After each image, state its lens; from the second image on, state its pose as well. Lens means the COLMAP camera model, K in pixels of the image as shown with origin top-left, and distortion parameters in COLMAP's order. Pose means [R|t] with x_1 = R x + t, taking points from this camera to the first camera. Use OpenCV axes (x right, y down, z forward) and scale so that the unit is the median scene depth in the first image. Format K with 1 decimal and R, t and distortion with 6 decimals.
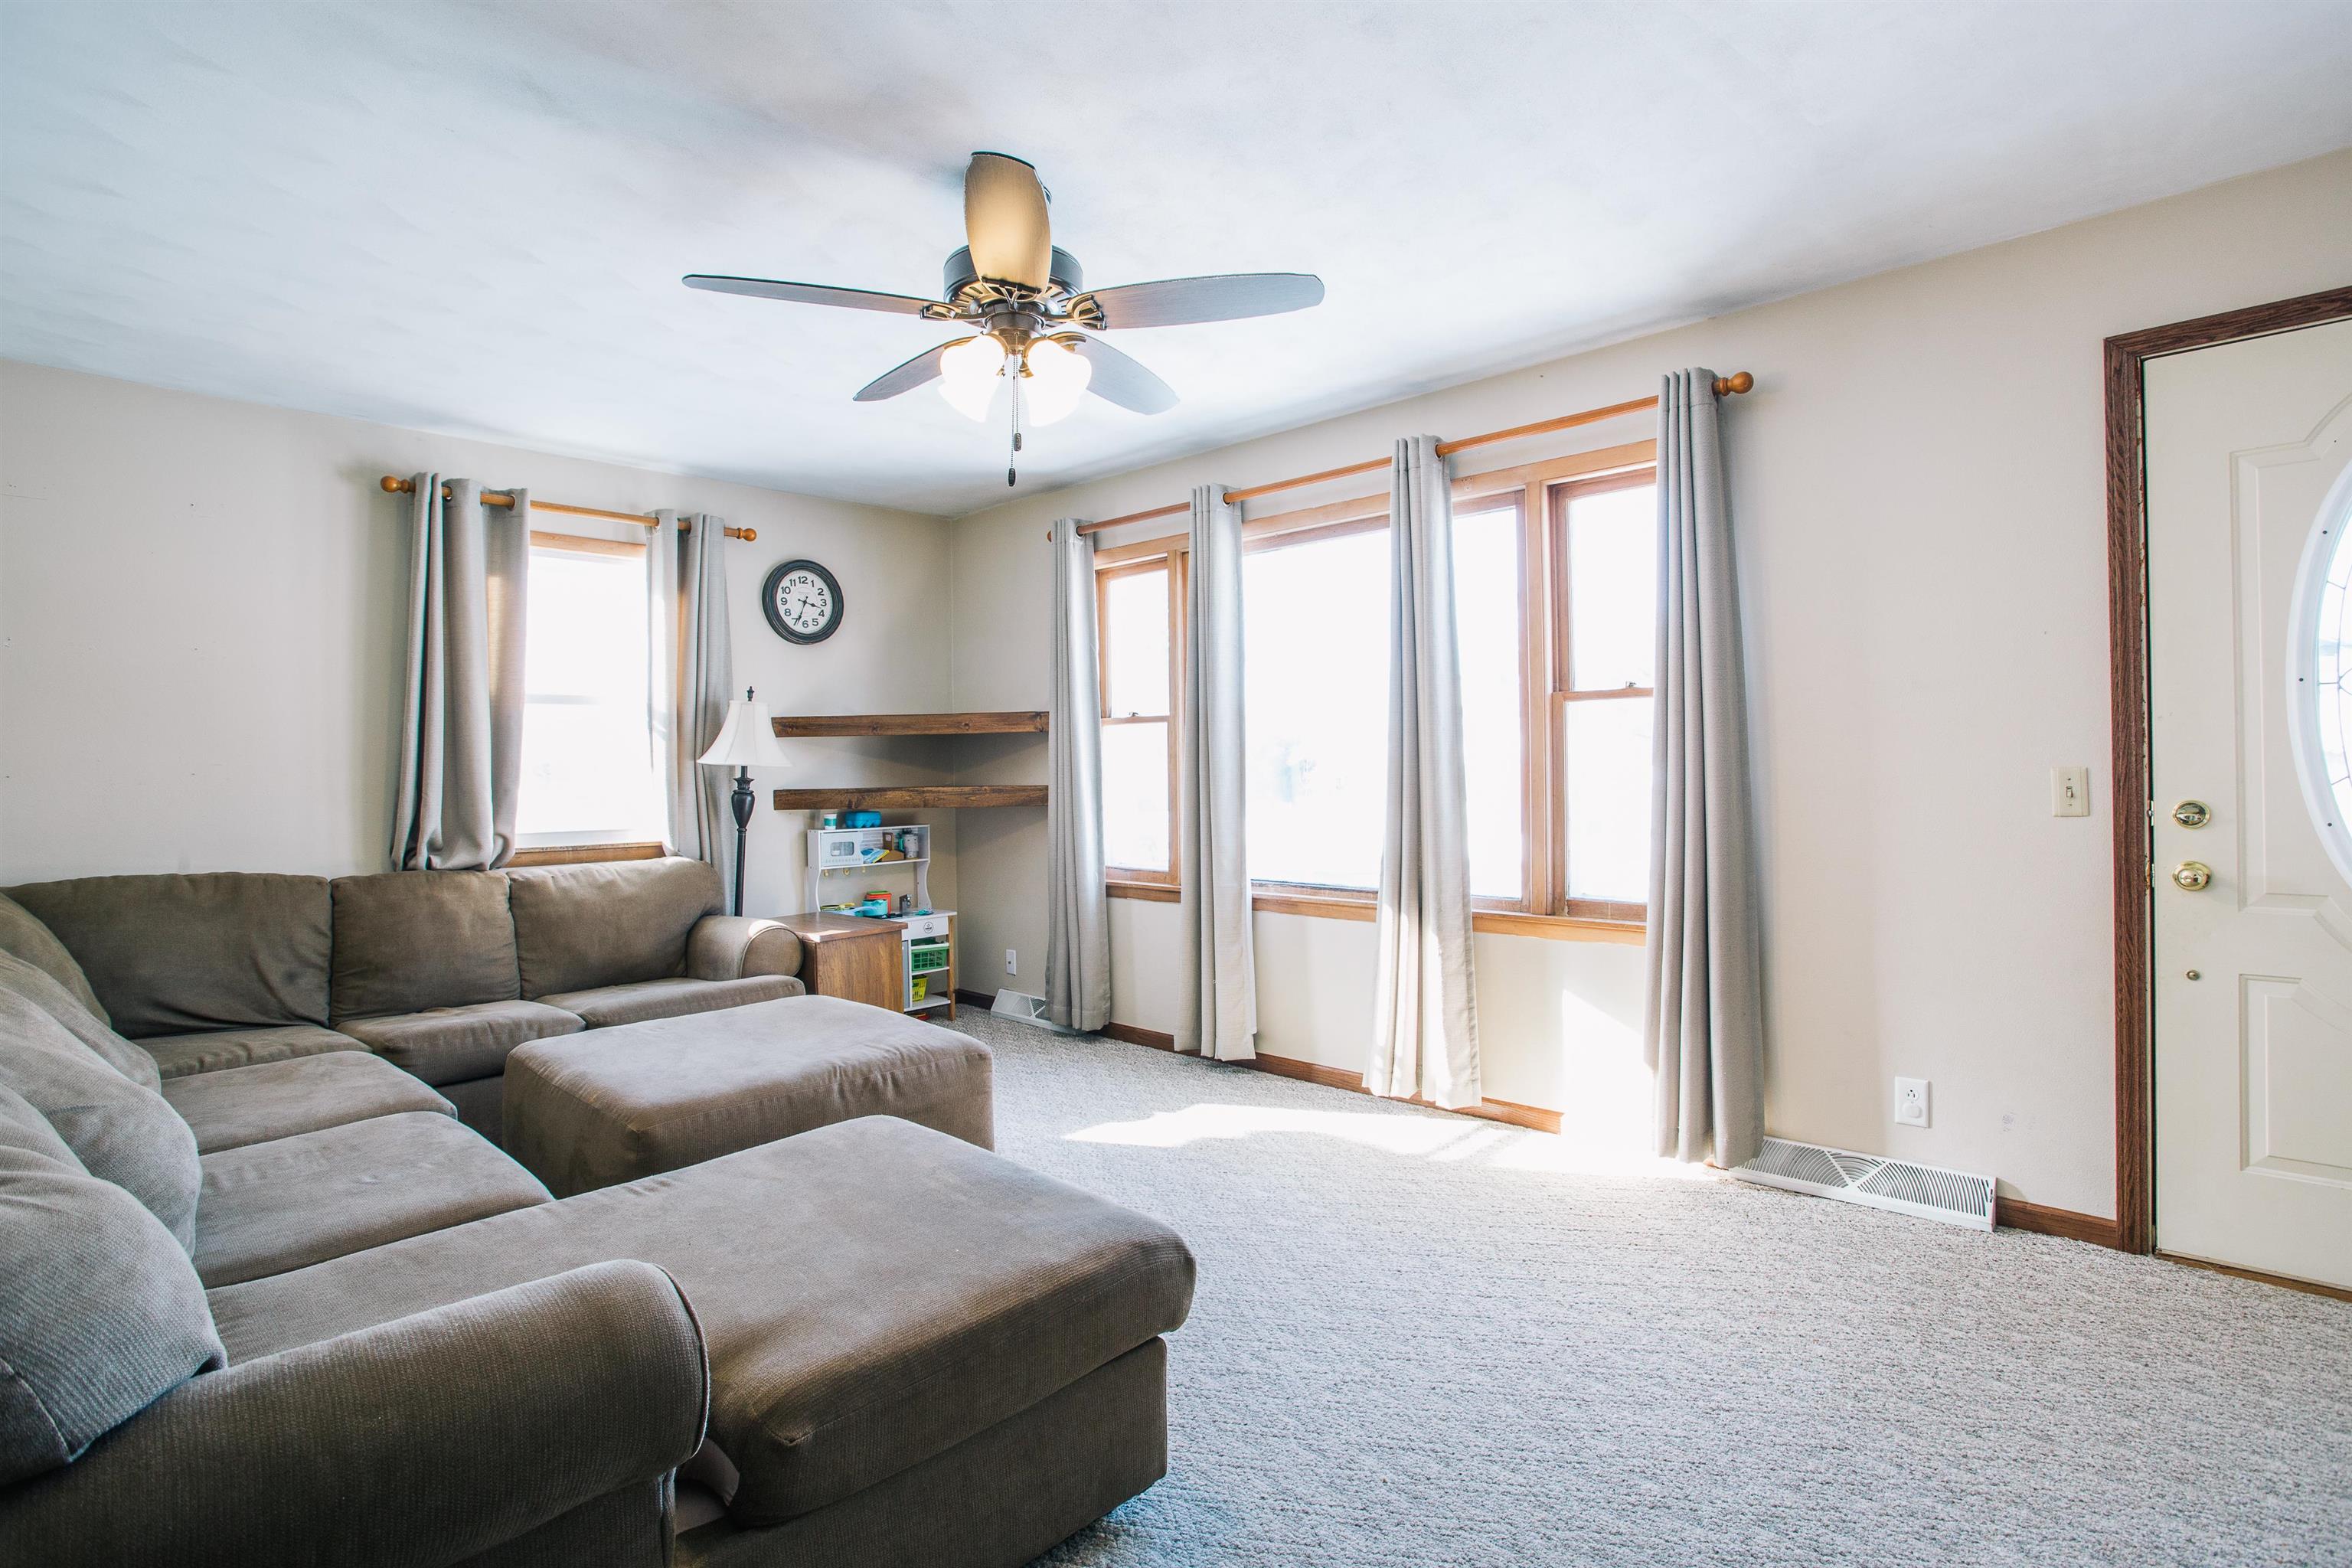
lens RADIAL K [[1149.8, 0, 1199.1], [0, 1149.8, 766.8], [0, 0, 1]] dist [-0.064068, 0.022936]
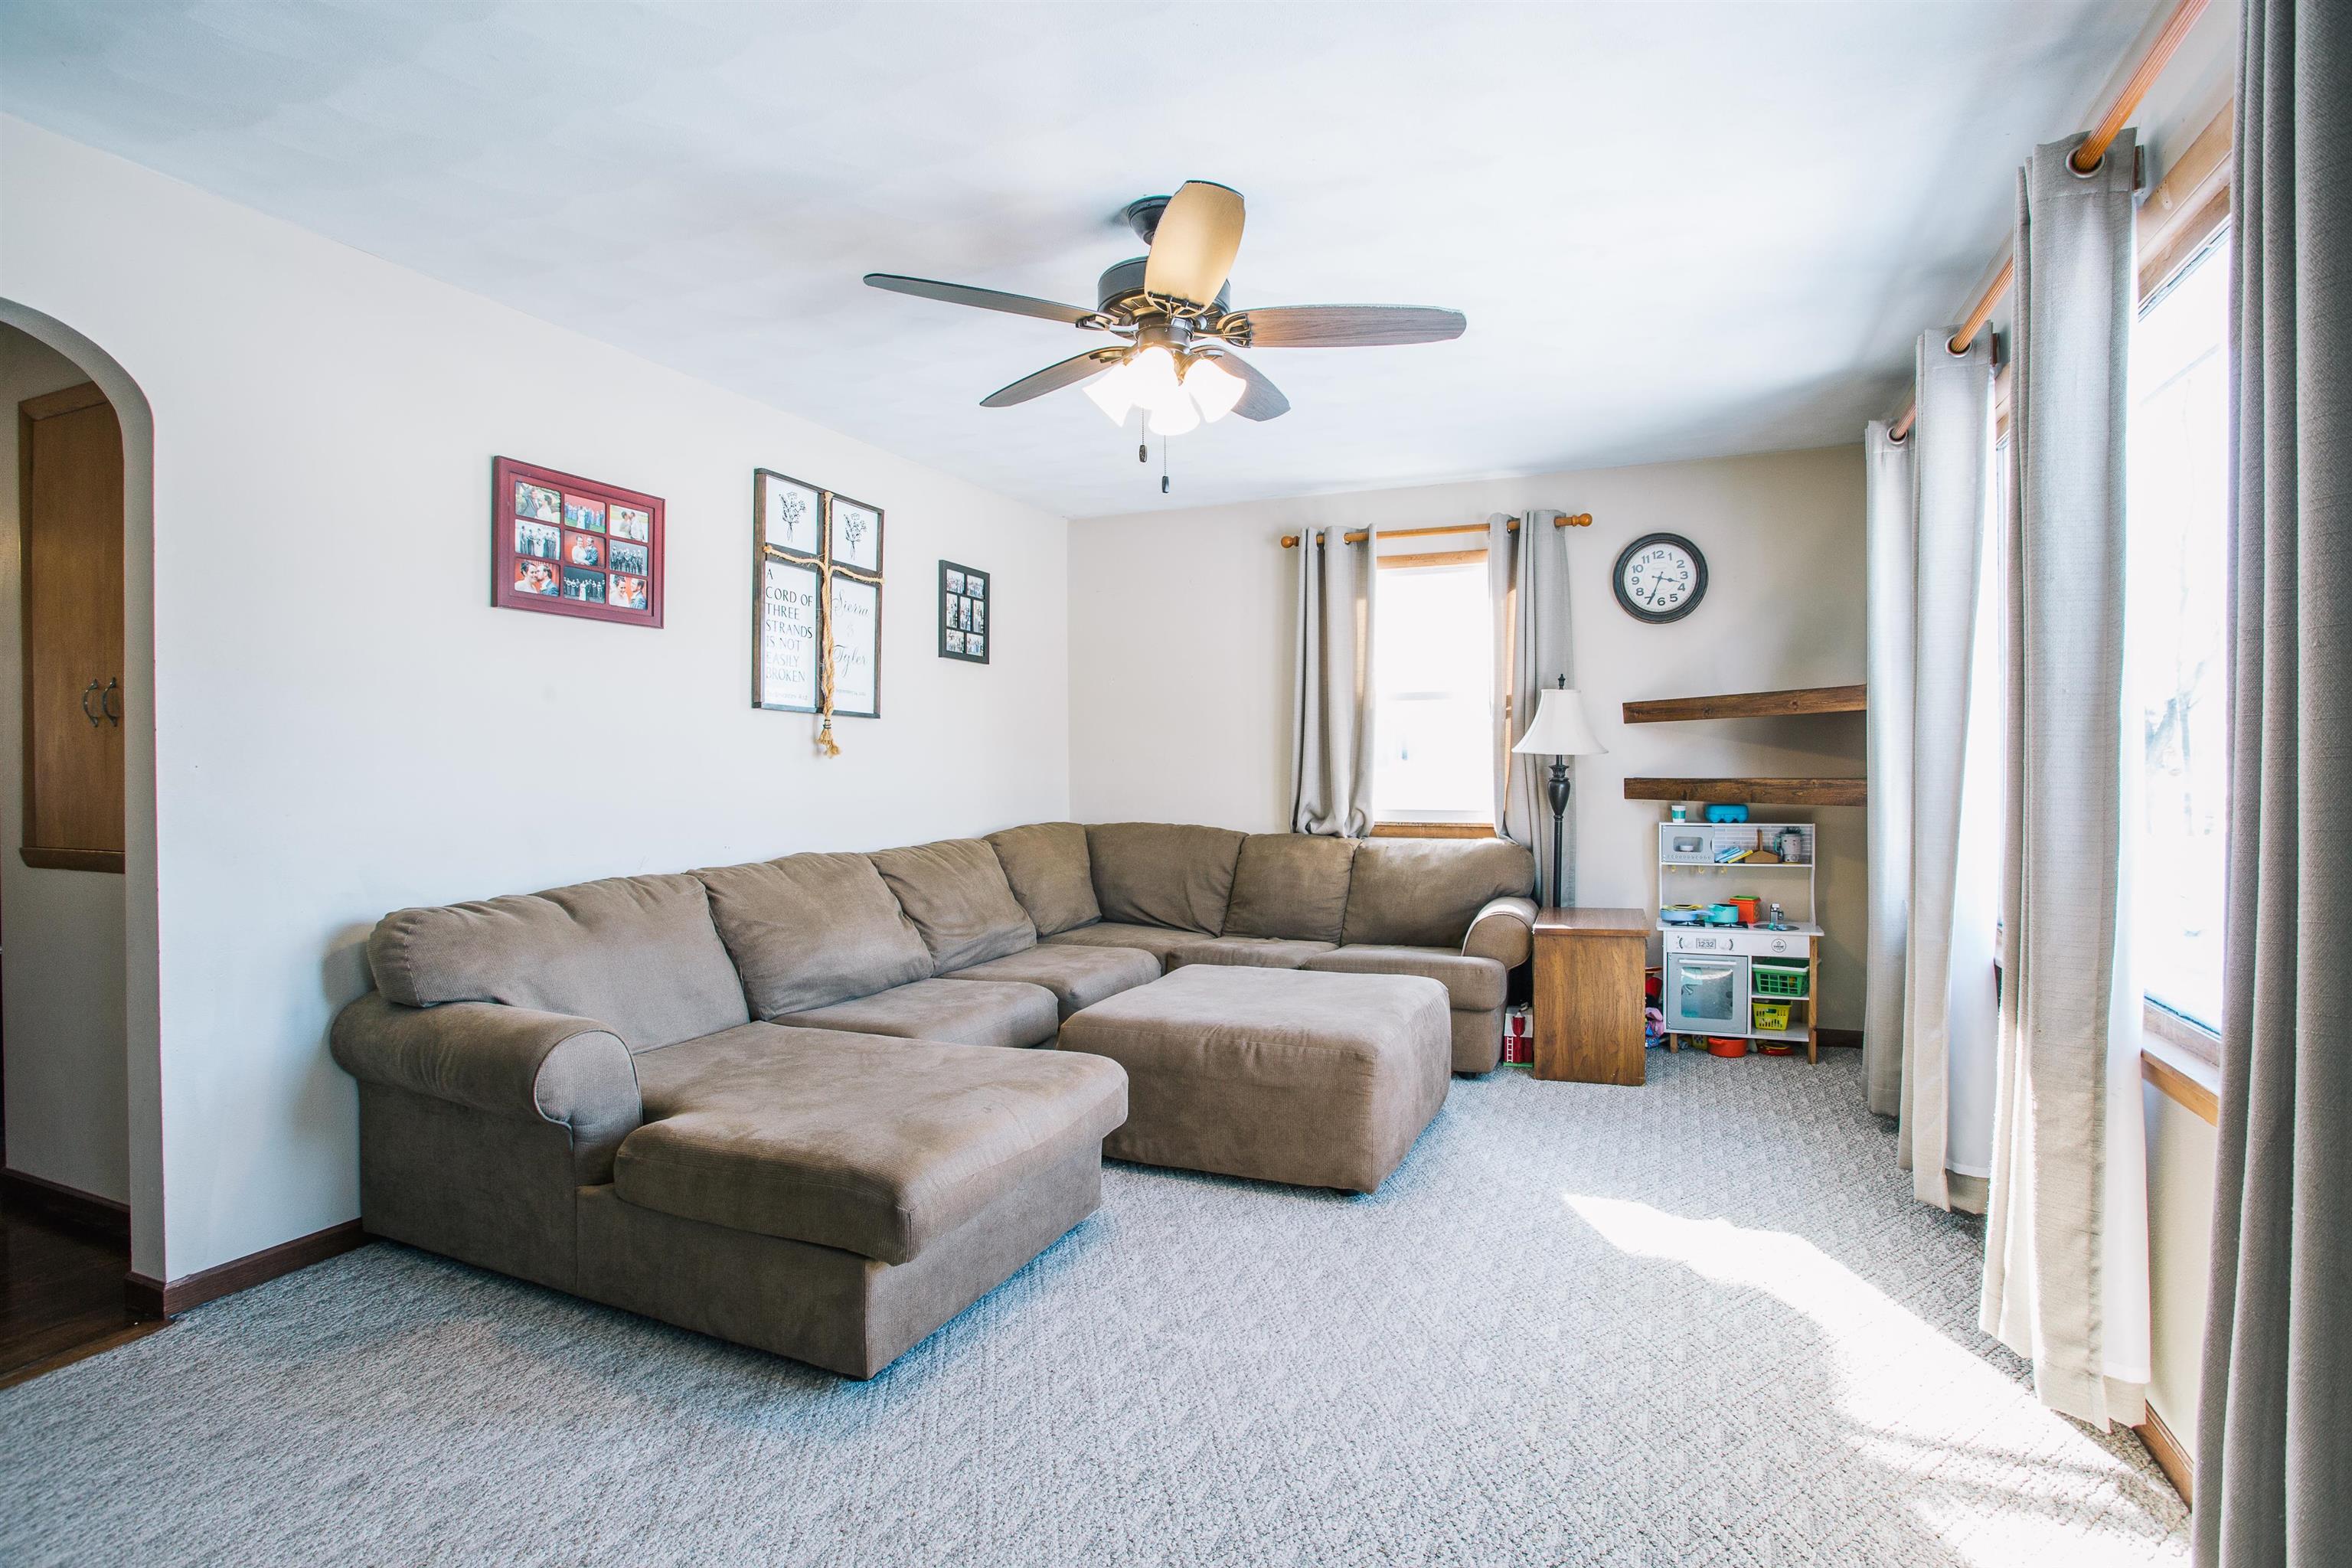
lens RADIAL K [[1149.8, 0, 1196.6], [0, 1149.8, 785.0], [0, 0, 1]] dist [-0.064068, 0.022936]
pose [[0.346202, 0.029699, -0.937690, 0.470059], [0.003567, 0.999450, 0.032971, -0.008159], [0.938153, -0.014759, 0.345905, 0.375330]]
